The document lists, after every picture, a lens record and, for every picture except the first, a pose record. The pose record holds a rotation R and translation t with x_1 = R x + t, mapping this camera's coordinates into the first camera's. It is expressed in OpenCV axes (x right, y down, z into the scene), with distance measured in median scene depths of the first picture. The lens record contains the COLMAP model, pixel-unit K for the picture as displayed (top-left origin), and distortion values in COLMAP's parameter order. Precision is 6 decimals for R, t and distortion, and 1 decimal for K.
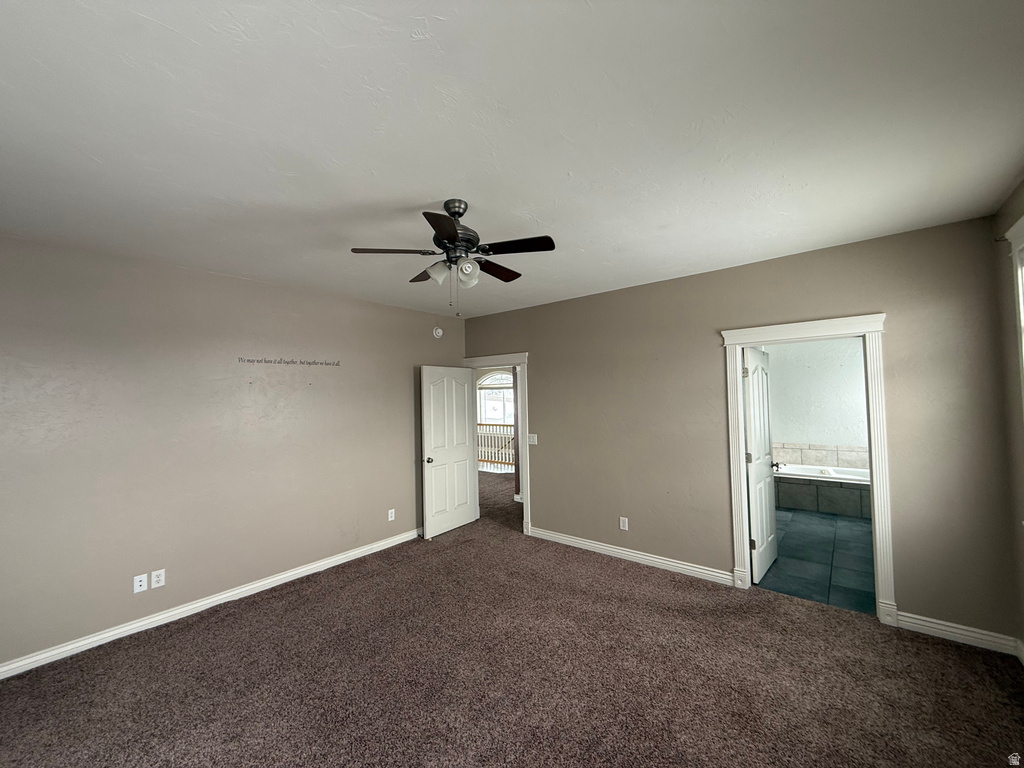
lens RADIAL K [[407.1, 0, 509.1], [0, 407.1, 381.2], [0, 0, 1]] dist [0.000271, -0.000119]
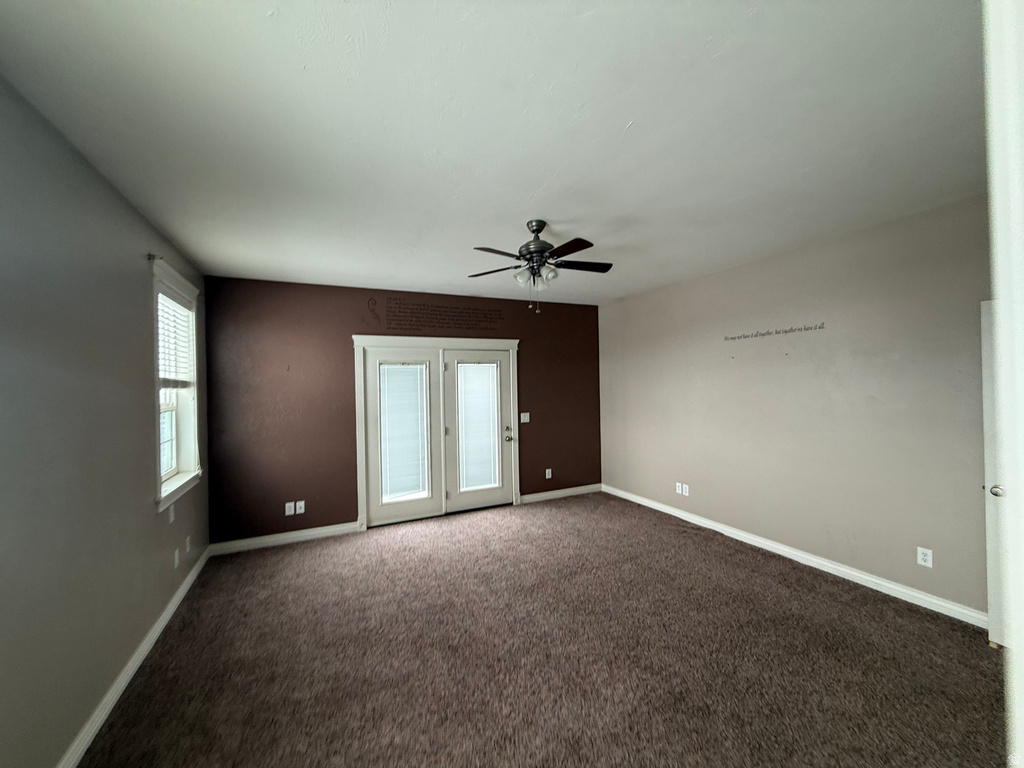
lens RADIAL K [[409.6, 0, 510.8], [0, 409.6, 386.0], [0, 0, 1]] dist [0.001285, -0.000342]
pose [[-0.423497, 0.039149, -0.905051, 0.644576], [0.066855, 0.997692, 0.011873, 0.027035], [0.903427, -0.055479, -0.425137, 0.878000]]
